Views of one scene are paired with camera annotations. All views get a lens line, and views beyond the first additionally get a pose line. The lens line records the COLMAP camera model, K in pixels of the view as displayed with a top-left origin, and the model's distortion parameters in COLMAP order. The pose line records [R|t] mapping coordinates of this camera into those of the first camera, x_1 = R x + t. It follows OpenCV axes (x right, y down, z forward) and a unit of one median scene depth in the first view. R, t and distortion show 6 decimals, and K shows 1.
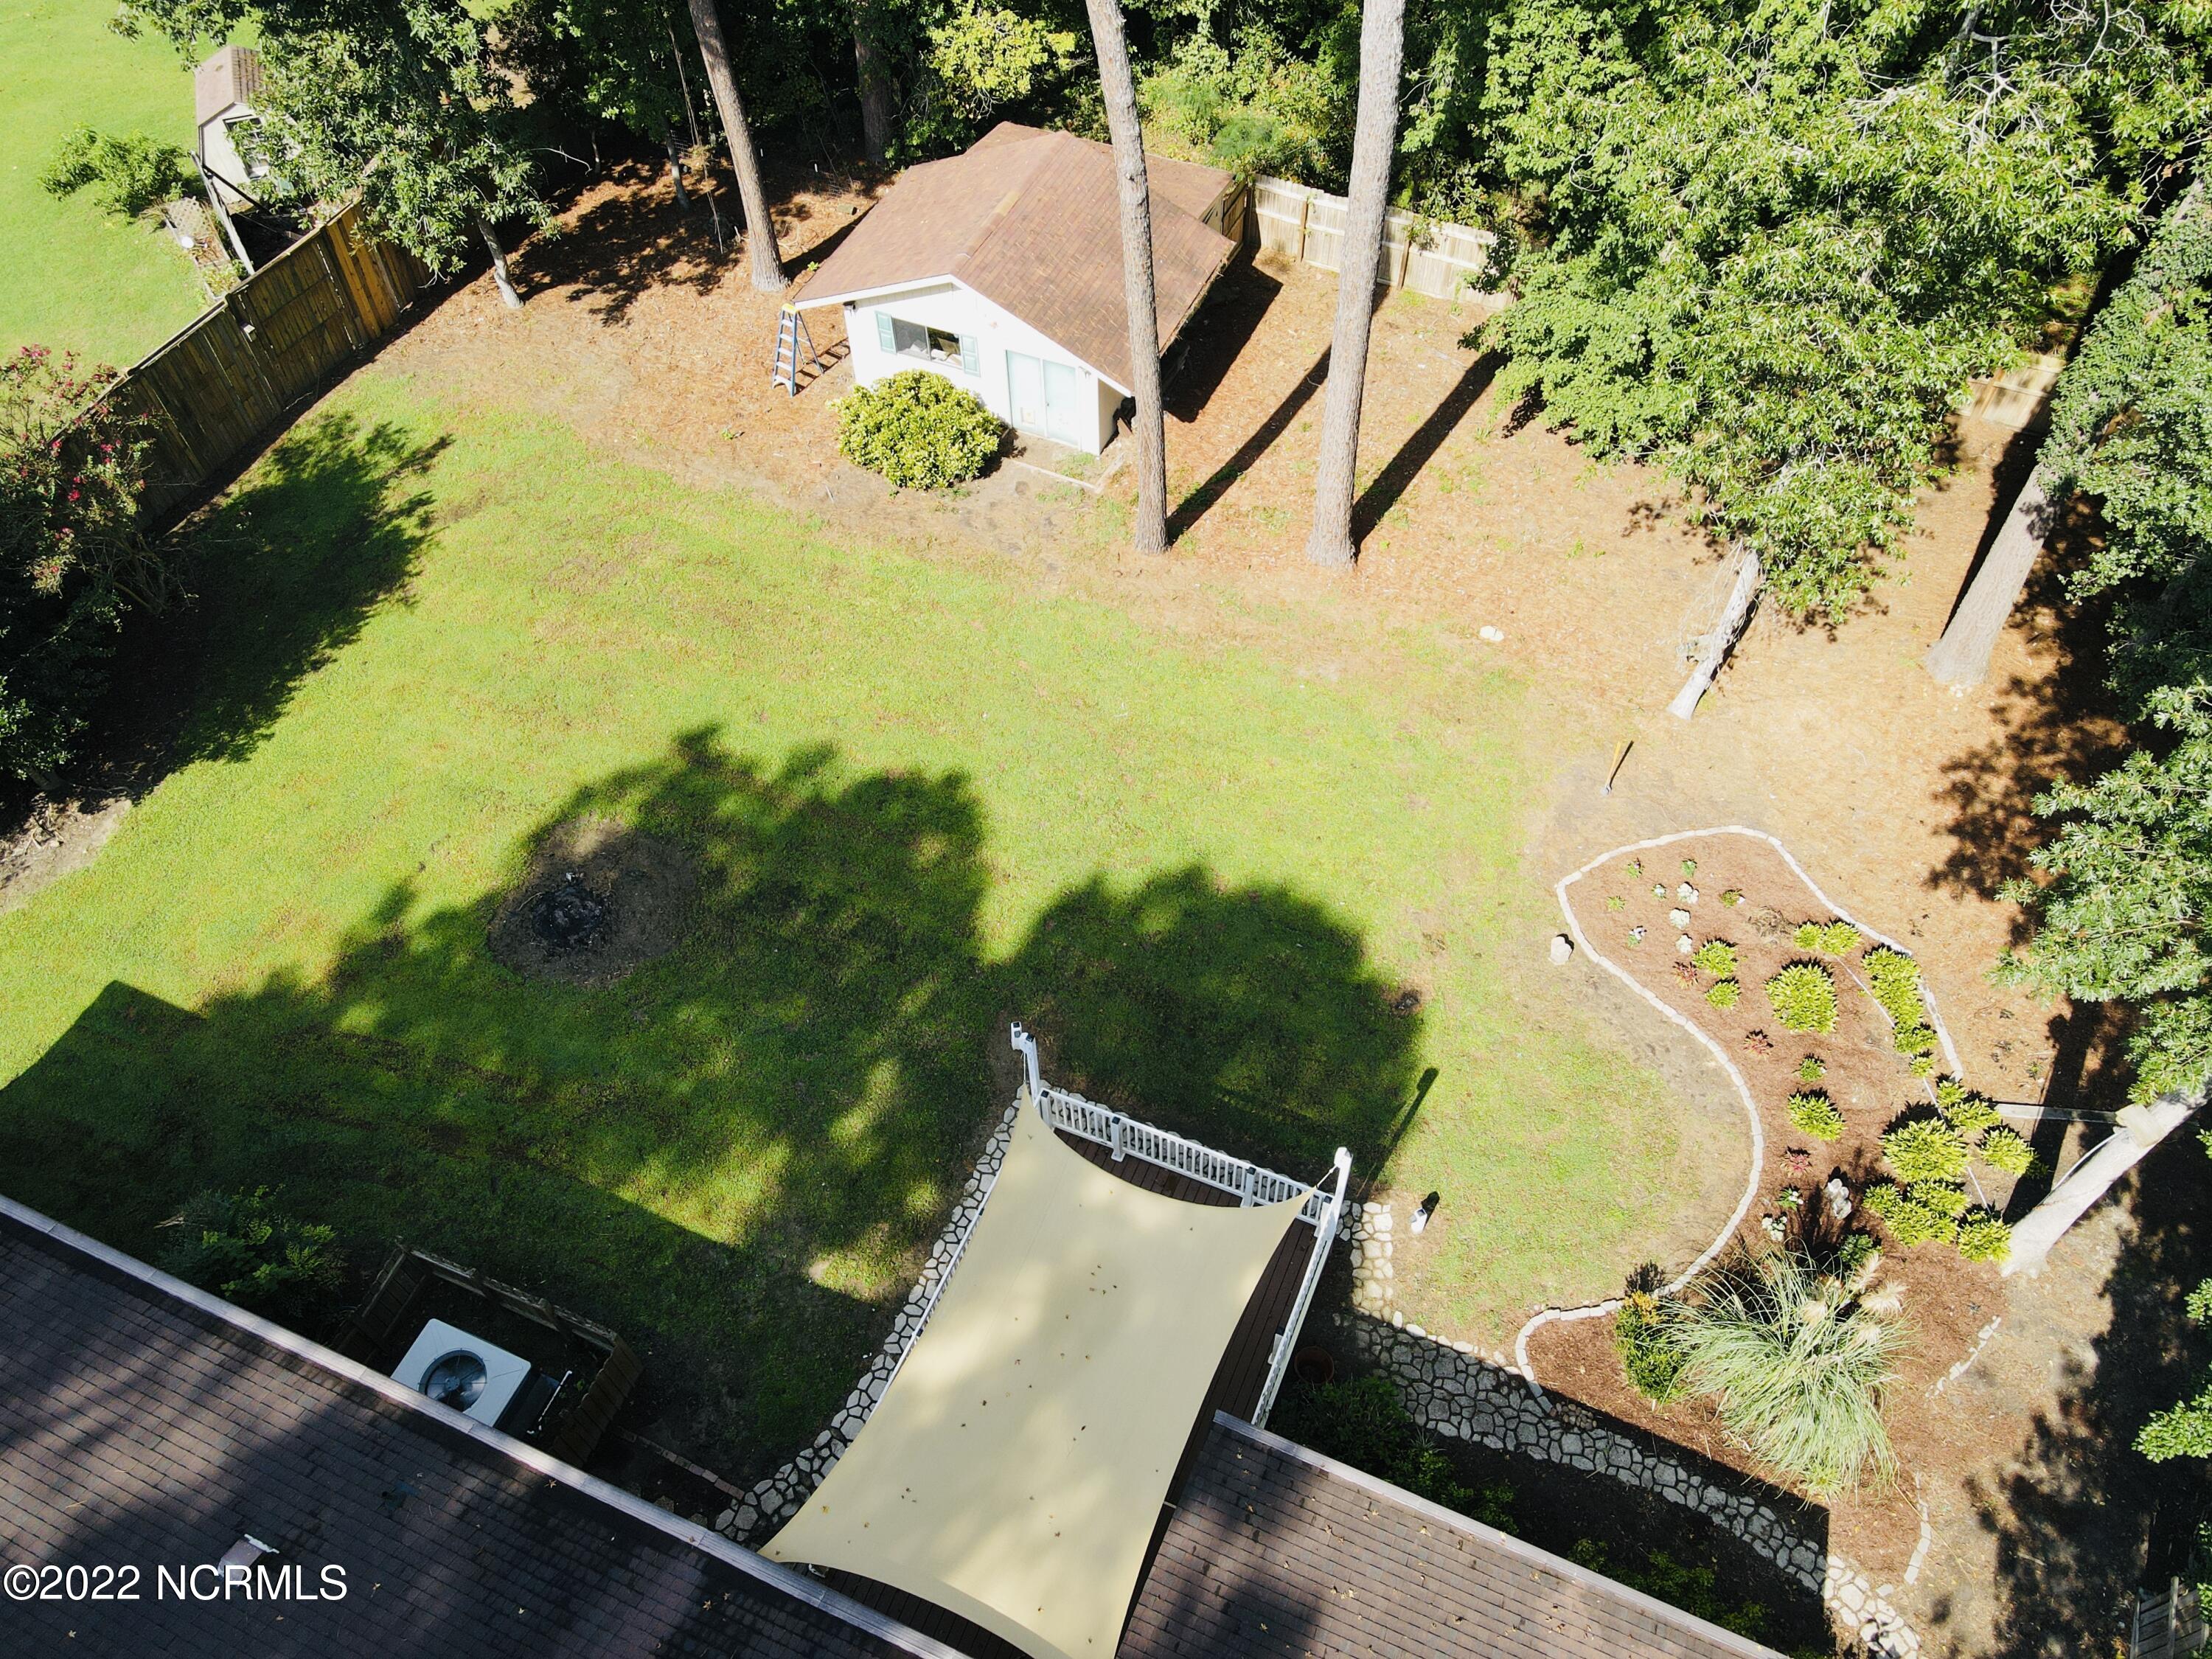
lens RADIAL K [[1683.7, 0, 1106.0], [0, 1683.7, 829.5], [0, 0, 1]] dist [0.029077, 0.006249]
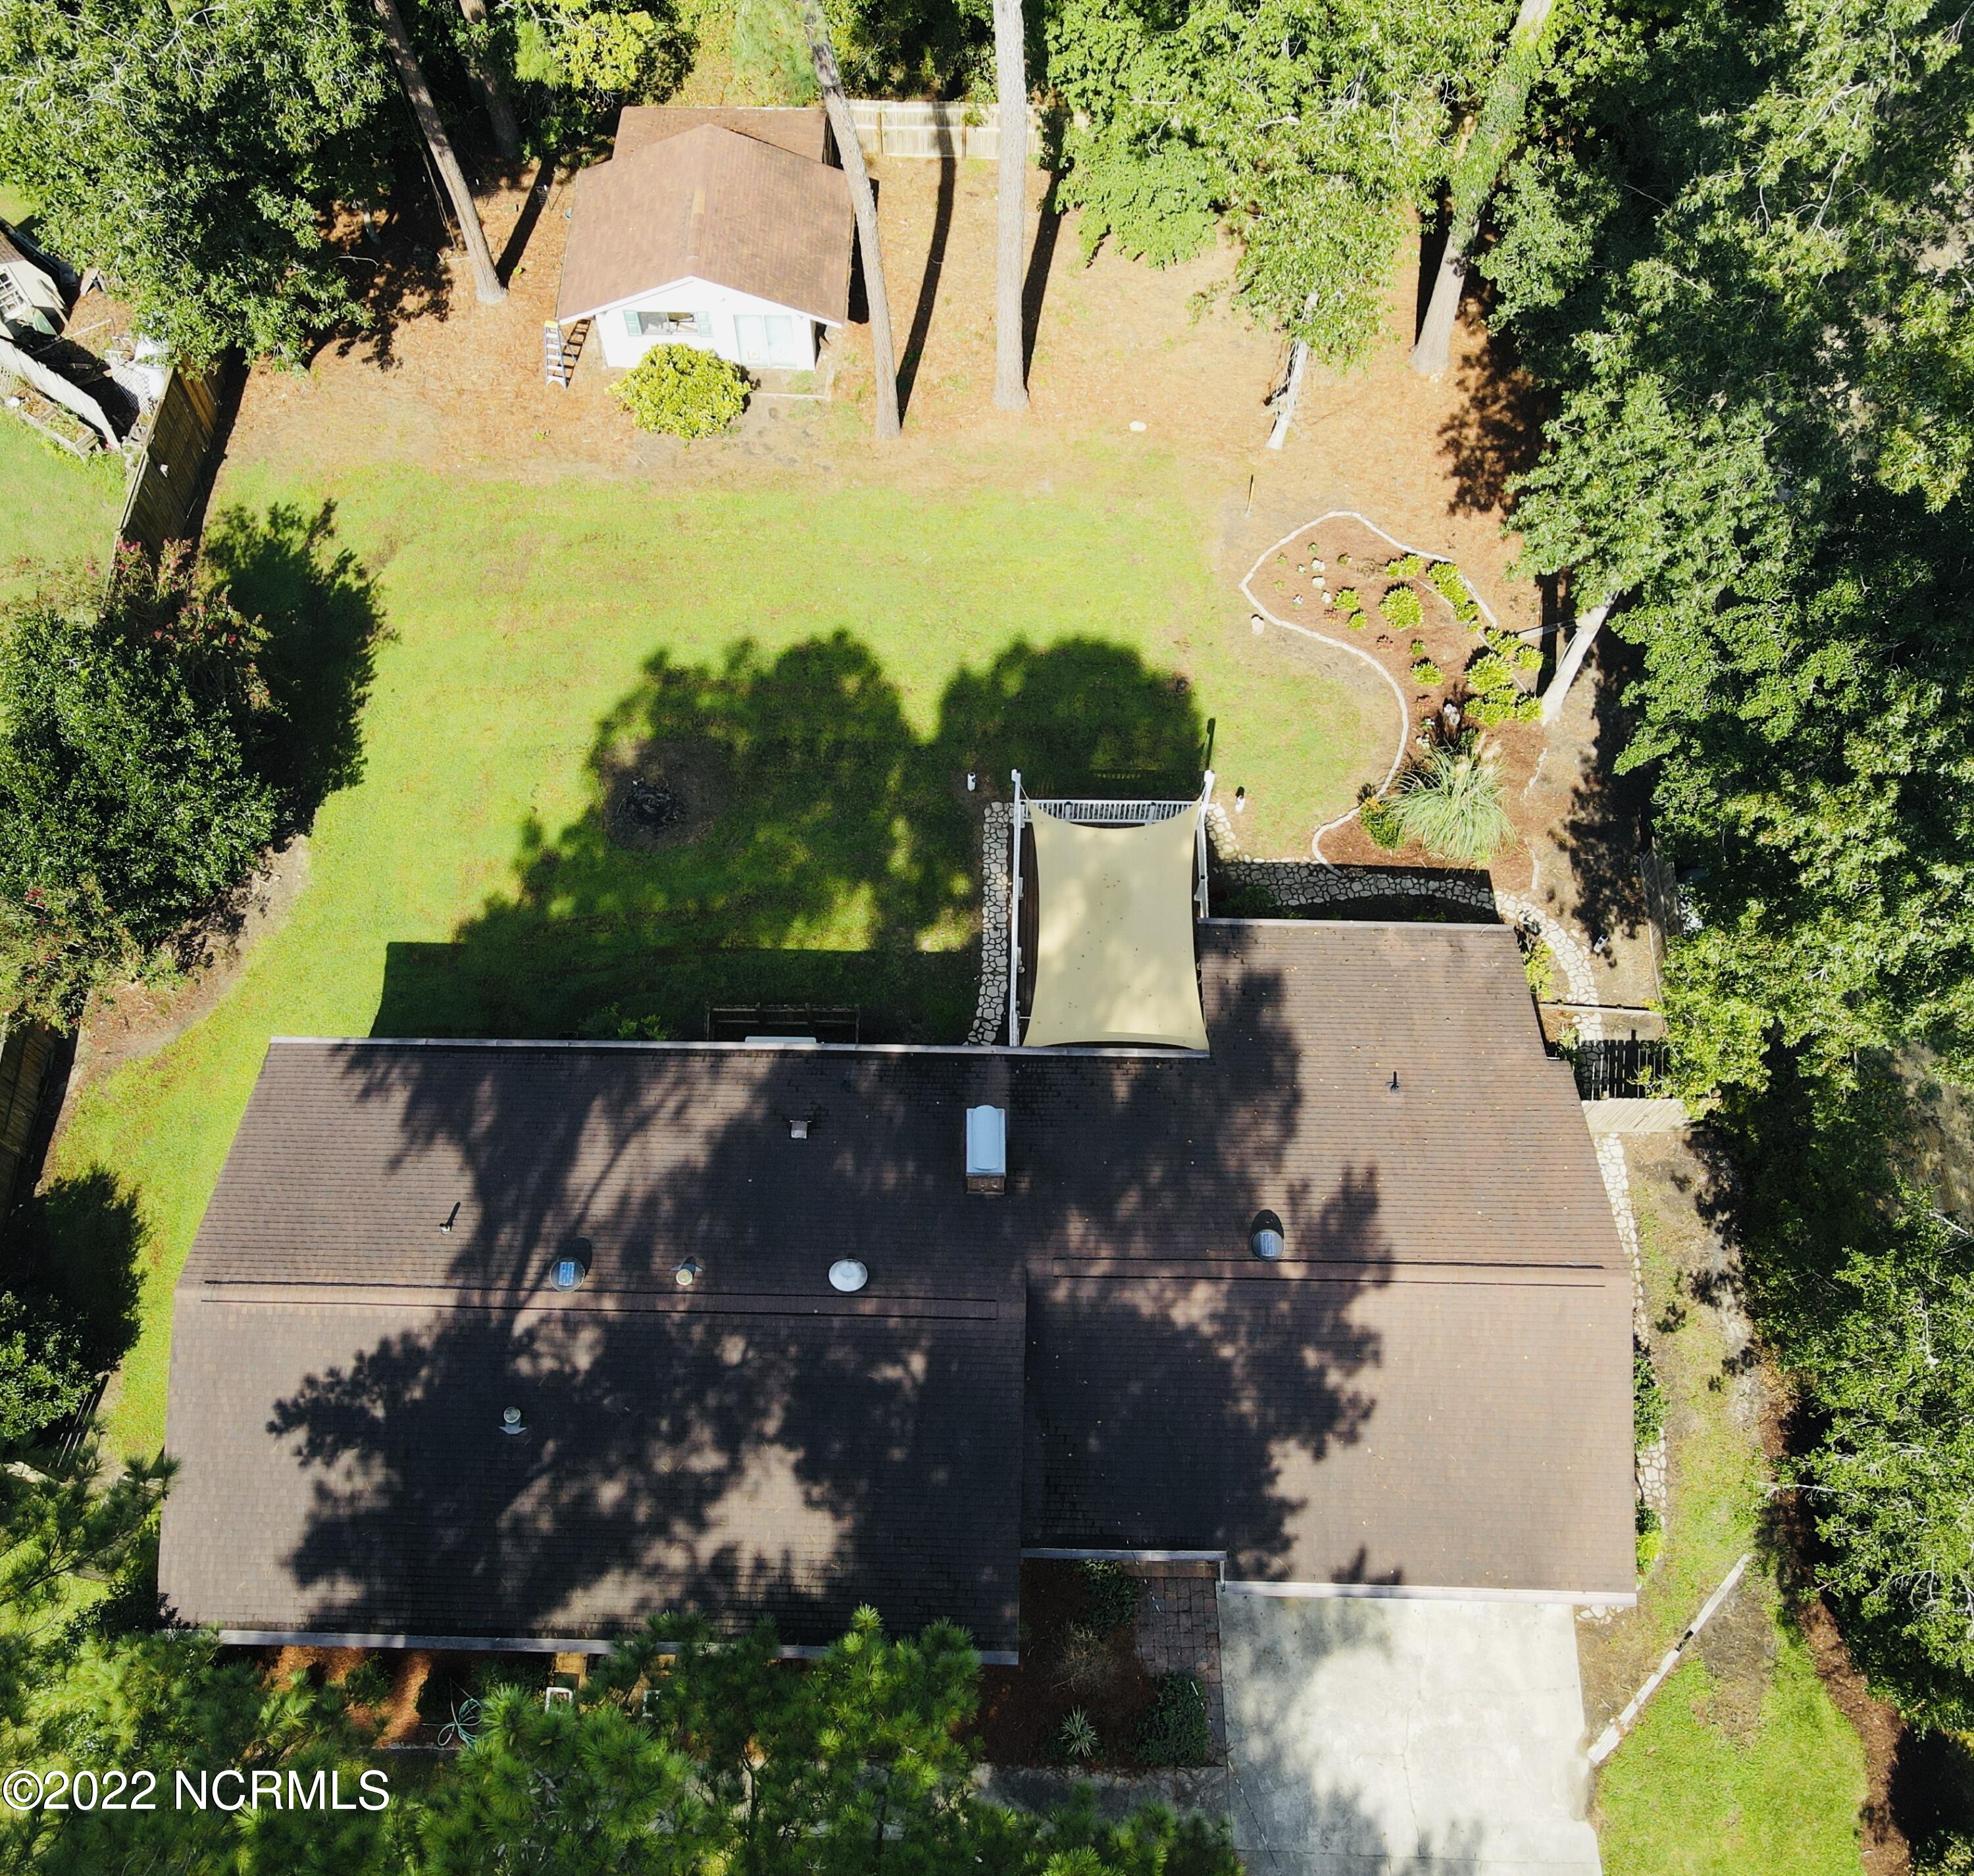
lens RADIAL K [[1695.4, 0, 987.0], [0, 1695.4, 938.0], [0, 0, 1]] dist [0.003534, 0.069813]
pose [[0.931291, -0.335751, 0.141307, -0.294888], [0.298618, 0.925815, 0.231718, -0.102467], [-0.208624, -0.173600, 0.962465, -0.543715]]
